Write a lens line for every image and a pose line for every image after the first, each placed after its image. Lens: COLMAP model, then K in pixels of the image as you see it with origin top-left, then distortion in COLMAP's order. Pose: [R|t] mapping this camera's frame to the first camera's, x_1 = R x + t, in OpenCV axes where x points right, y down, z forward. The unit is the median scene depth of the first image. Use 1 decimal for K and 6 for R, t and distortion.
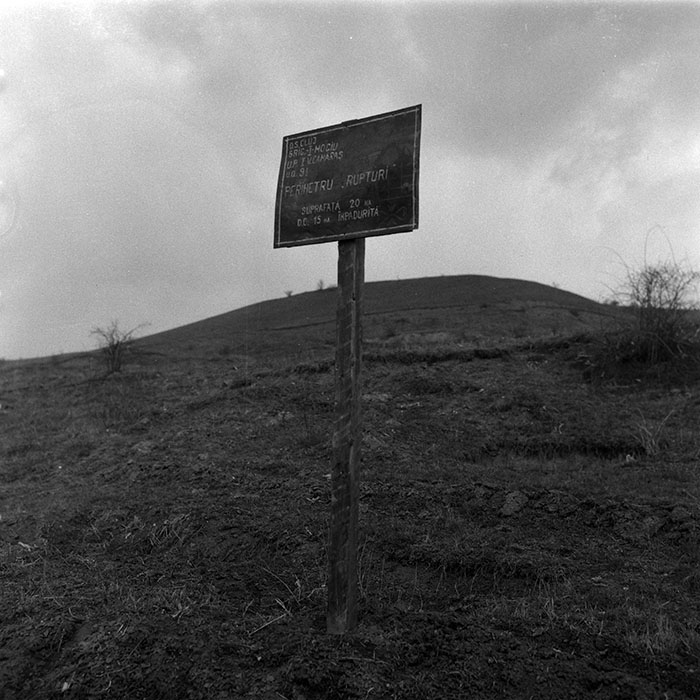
lens RADIAL K [[955.8, 0, 360.8], [0, 955.8, 337.0], [0, 0, 1]] dist [0.032972, 0.041697]
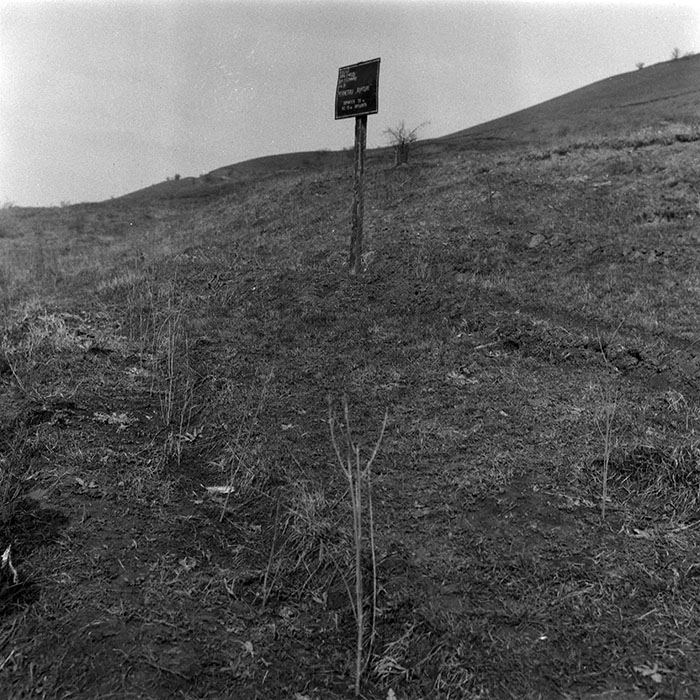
lens RADIAL K [[955.8, 0, 360.8], [0, 955.8, 337.0], [0, 0, 1]] dist [0.032972, 0.041697]
pose [[0.934160, 0.031028, -0.355503, 0.188496], [0.049110, 0.975556, 0.214193, -0.016887], [0.353460, -0.217549, 0.909801, -0.281877]]
